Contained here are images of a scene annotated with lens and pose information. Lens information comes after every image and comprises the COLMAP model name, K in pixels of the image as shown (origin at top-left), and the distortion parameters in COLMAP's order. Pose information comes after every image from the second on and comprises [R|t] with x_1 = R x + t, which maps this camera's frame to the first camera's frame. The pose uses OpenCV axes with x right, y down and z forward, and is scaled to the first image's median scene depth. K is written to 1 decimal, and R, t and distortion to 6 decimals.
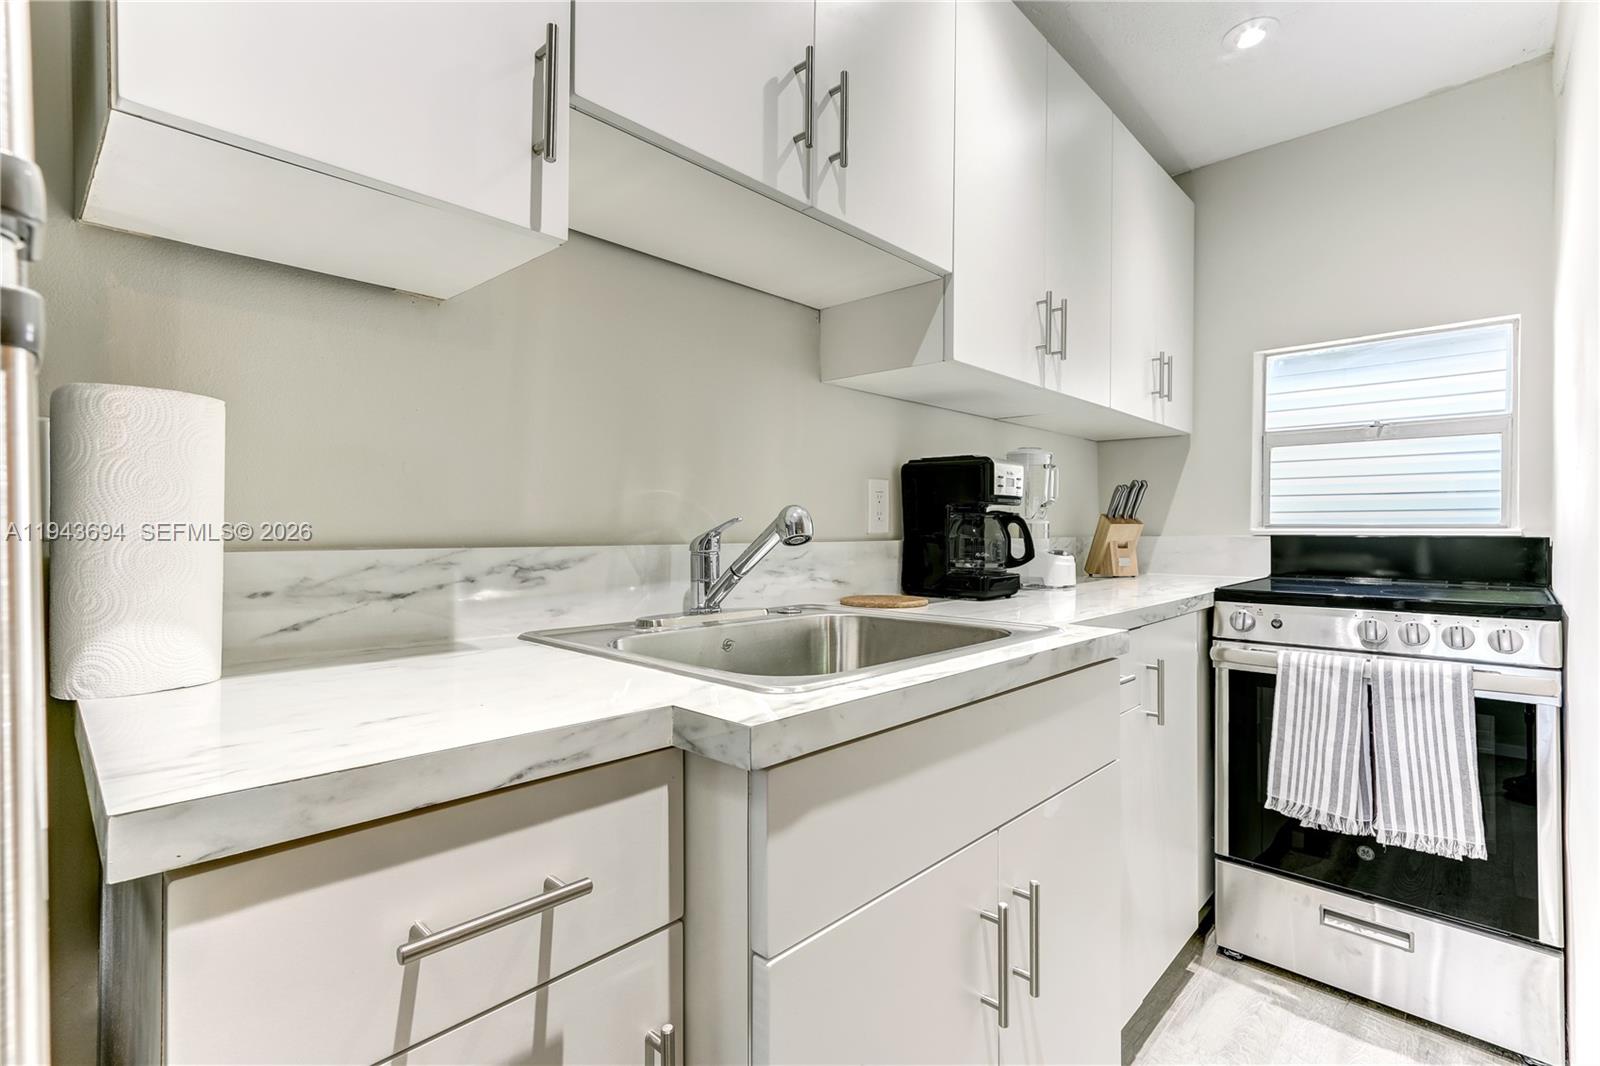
lens RADIAL K [[738.2, 0, 799.9], [0, 738.2, 533.6], [0, 0, 1]] dist [0.000204, 0.000002]
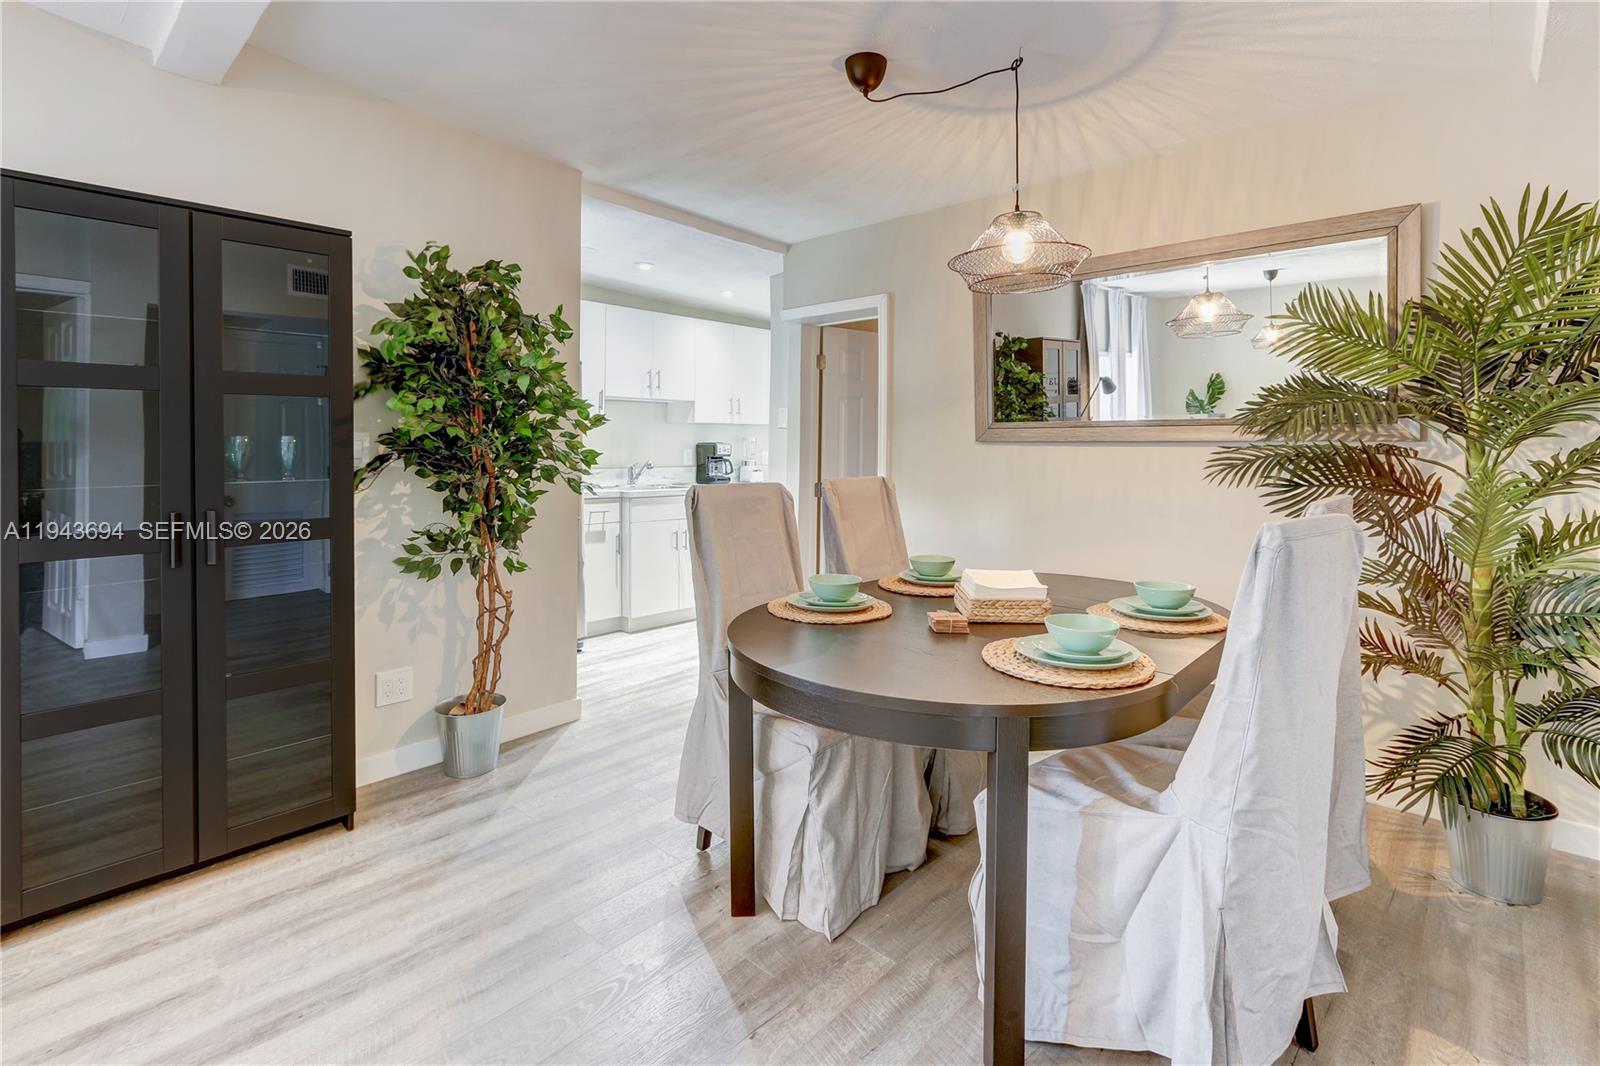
lens RADIAL K [[738.2, 0, 803.8], [0, 738.2, 451.1], [0, 0, 1]] dist [0.000204, 0.000002]
pose [[0.999754, 0.001125, 0.022154, 0.737759], [-0.001080, 0.999997, -0.002081, -0.074884], [-0.022157, 0.002057, 0.999752, -3.141448]]
